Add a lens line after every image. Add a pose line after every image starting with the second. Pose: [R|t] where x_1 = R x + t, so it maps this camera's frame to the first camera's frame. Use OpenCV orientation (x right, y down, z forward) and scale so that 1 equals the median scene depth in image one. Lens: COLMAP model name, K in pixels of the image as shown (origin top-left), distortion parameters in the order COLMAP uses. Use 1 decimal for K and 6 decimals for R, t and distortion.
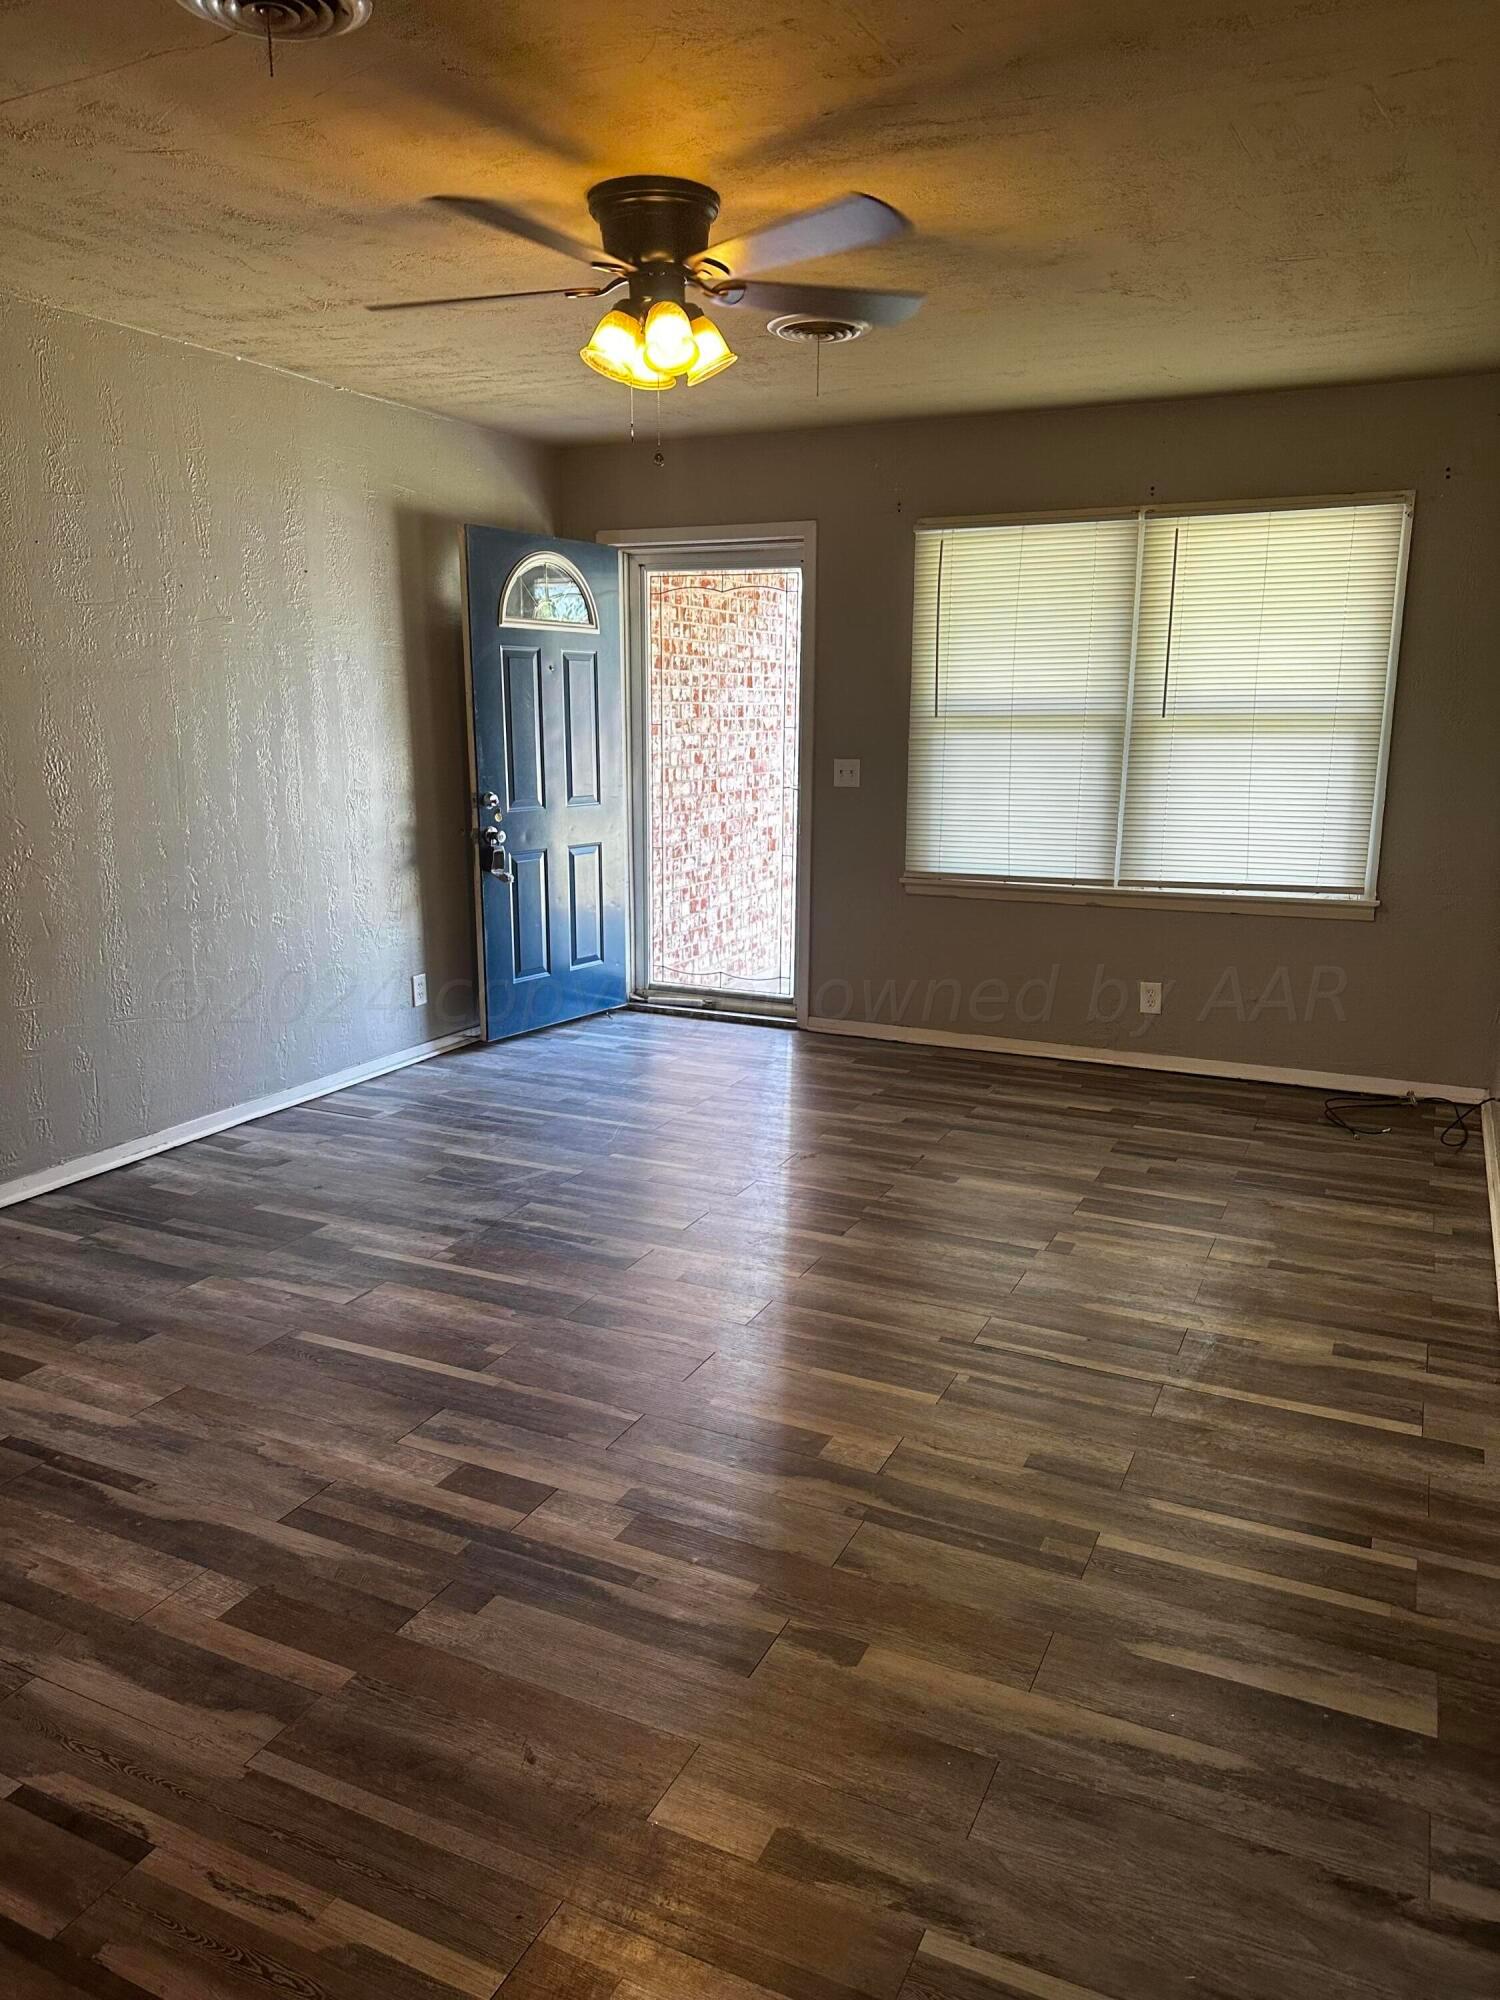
lens RADIAL K [[1407.9, 0, 749.2], [0, 1407.9, 1001.8], [0, 0, 1]] dist [0.014605, -0.000982]
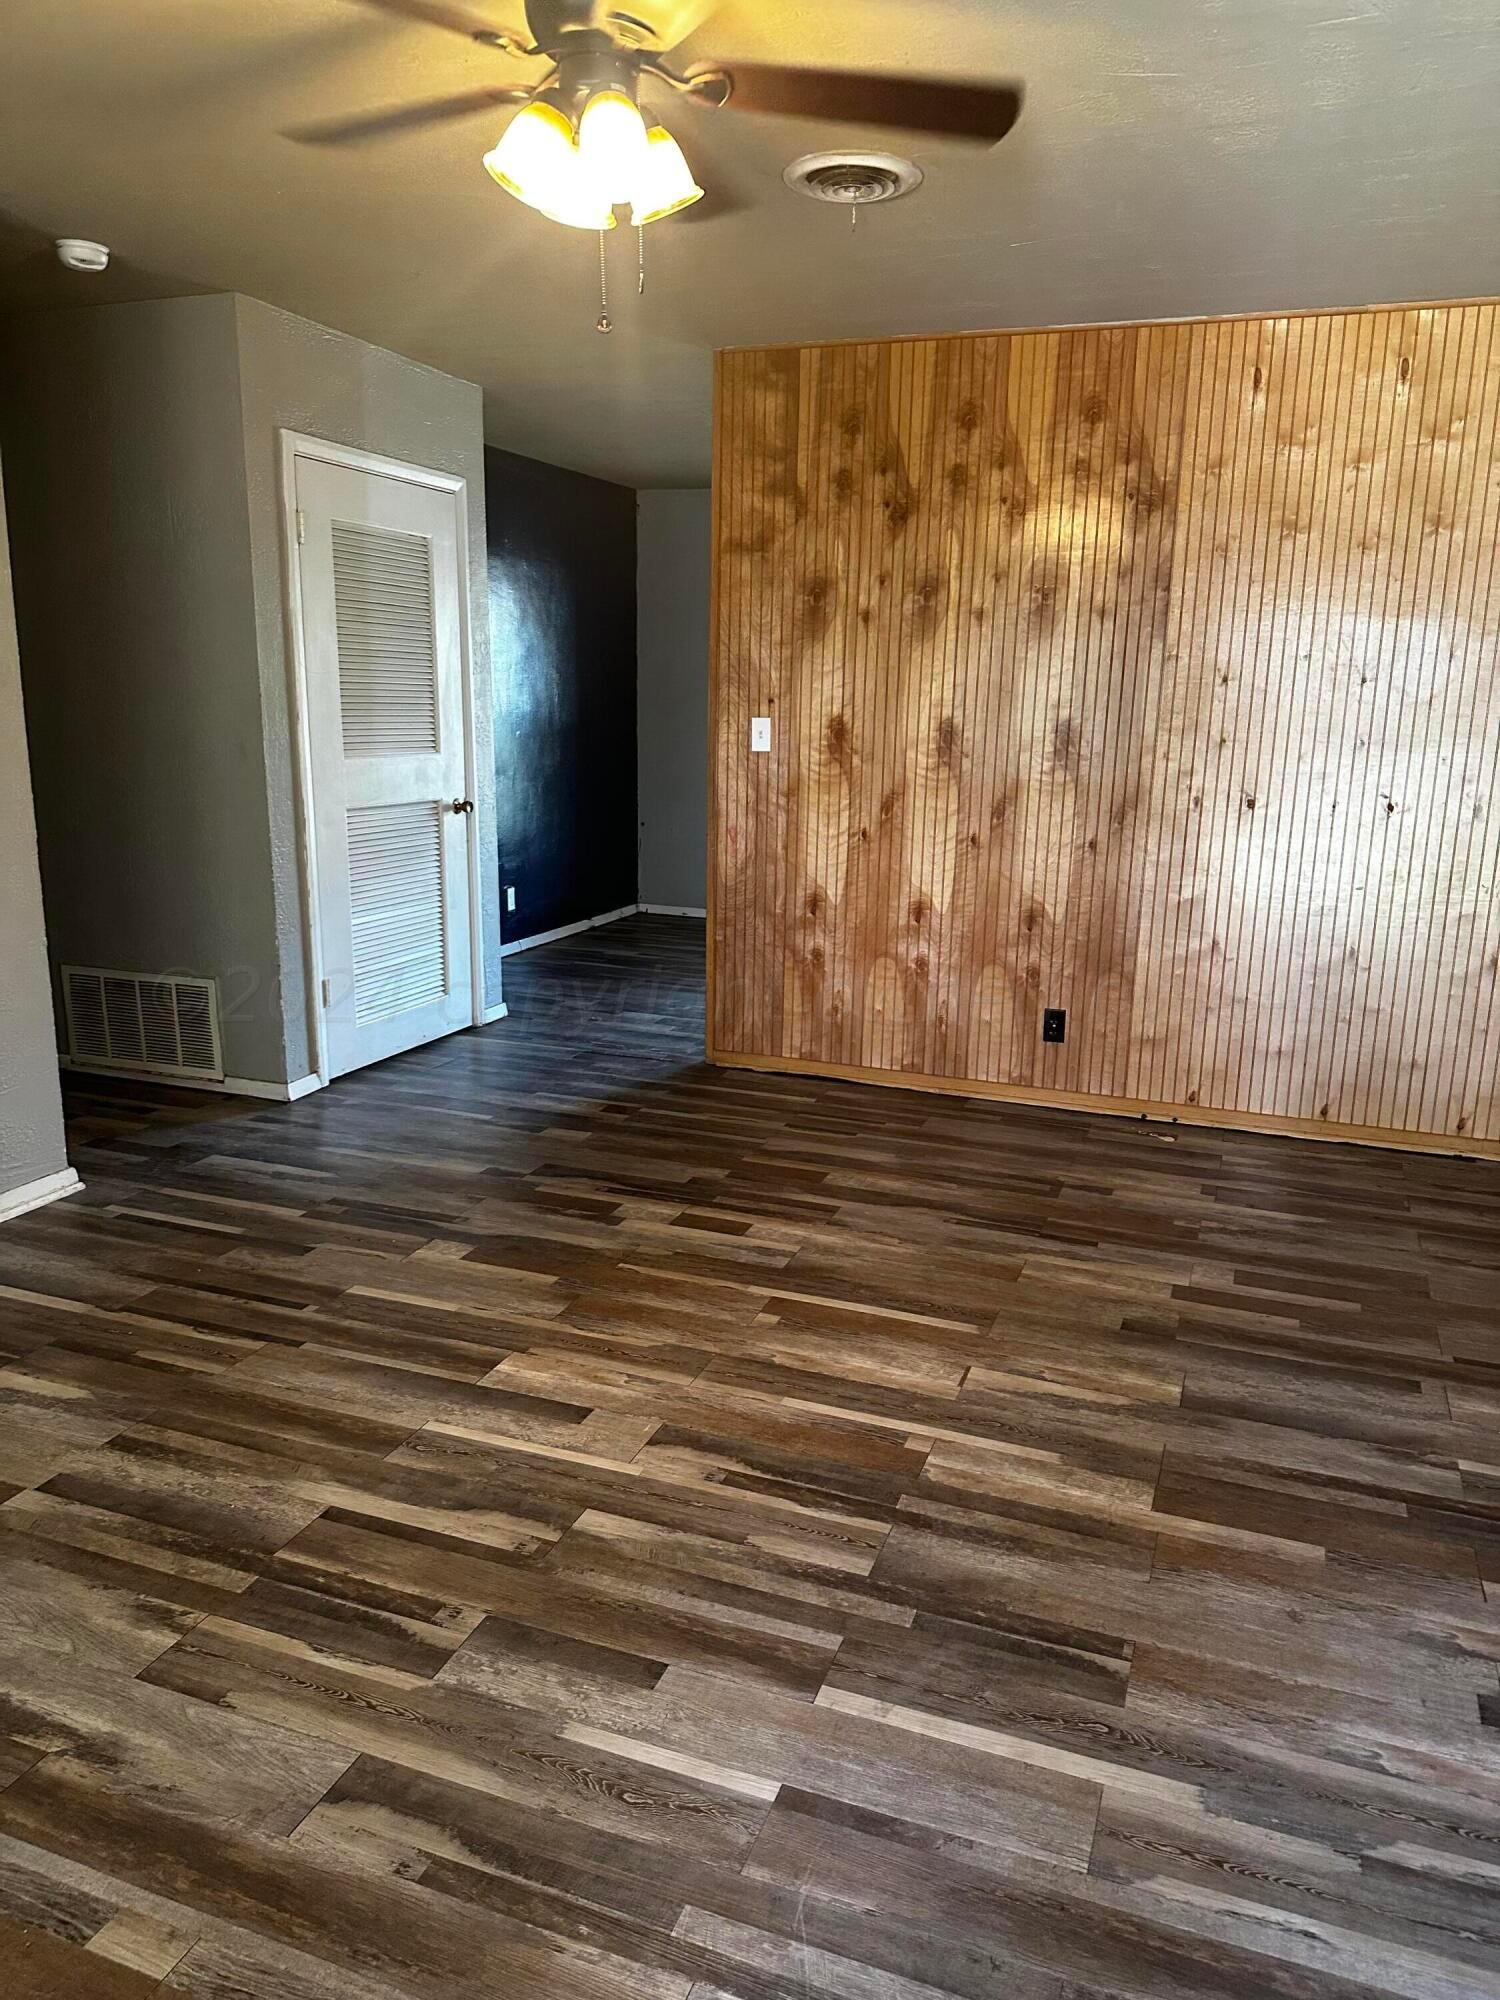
lens RADIAL K [[1407.9, 0, 753.8], [0, 1407.9, 1005.1], [0, 0, 1]] dist [0.014605, -0.000982]
pose [[-0.995846, -0.012786, -0.090148, -0.082770], [-0.049496, 0.907040, 0.418125, -0.416477], [0.076422, 0.420850, -0.903905, 2.005937]]
